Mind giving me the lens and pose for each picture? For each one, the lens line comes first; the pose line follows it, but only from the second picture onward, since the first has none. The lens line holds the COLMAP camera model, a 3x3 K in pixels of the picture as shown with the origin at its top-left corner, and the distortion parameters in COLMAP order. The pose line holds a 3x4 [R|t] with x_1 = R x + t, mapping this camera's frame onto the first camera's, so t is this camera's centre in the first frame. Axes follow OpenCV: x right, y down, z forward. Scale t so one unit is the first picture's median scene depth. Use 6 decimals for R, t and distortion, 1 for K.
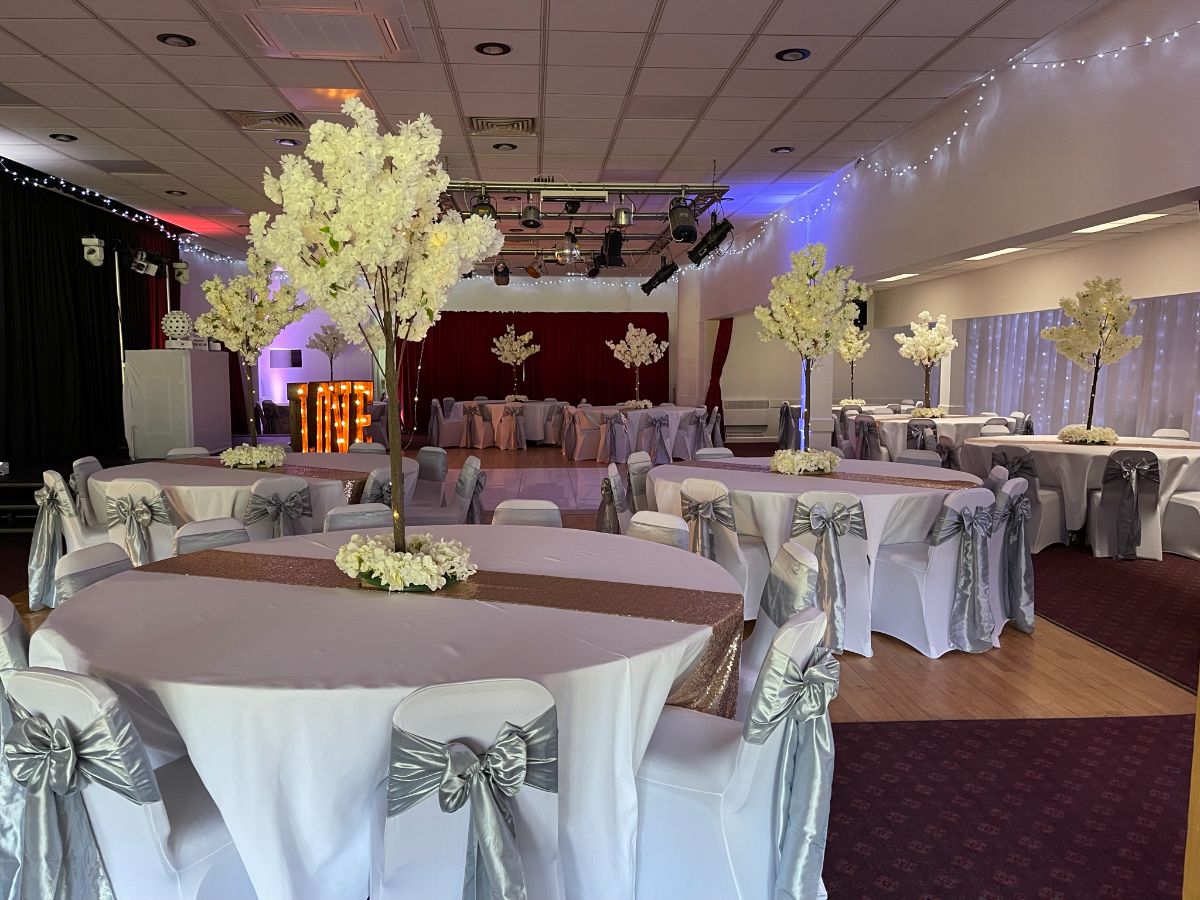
lens RADIAL K [[907.1, 0, 601.8], [0, 907.1, 449.3], [0, 0, 1]] dist [0.053329, -0.004859]
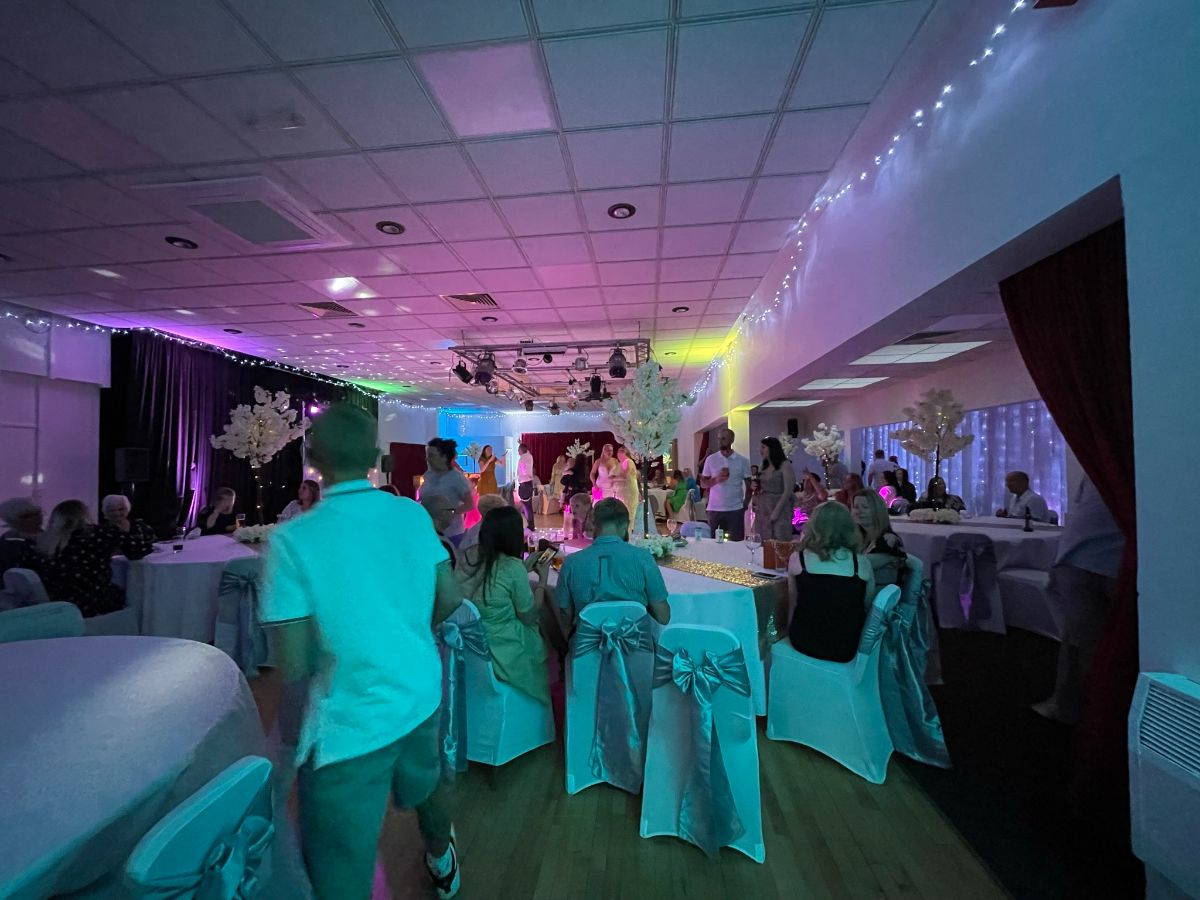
lens RADIAL K [[478.4, 0, 593.1], [0, 478.4, 453.3], [0, 0, 1]] dist [-0.004026, -0.000220]
pose [[0.982891, -0.015332, -0.183550, 0.201144], [-0.004967, 0.993961, -0.109625, -0.026114], [0.184123, 0.108661, 0.976879, 0.287427]]
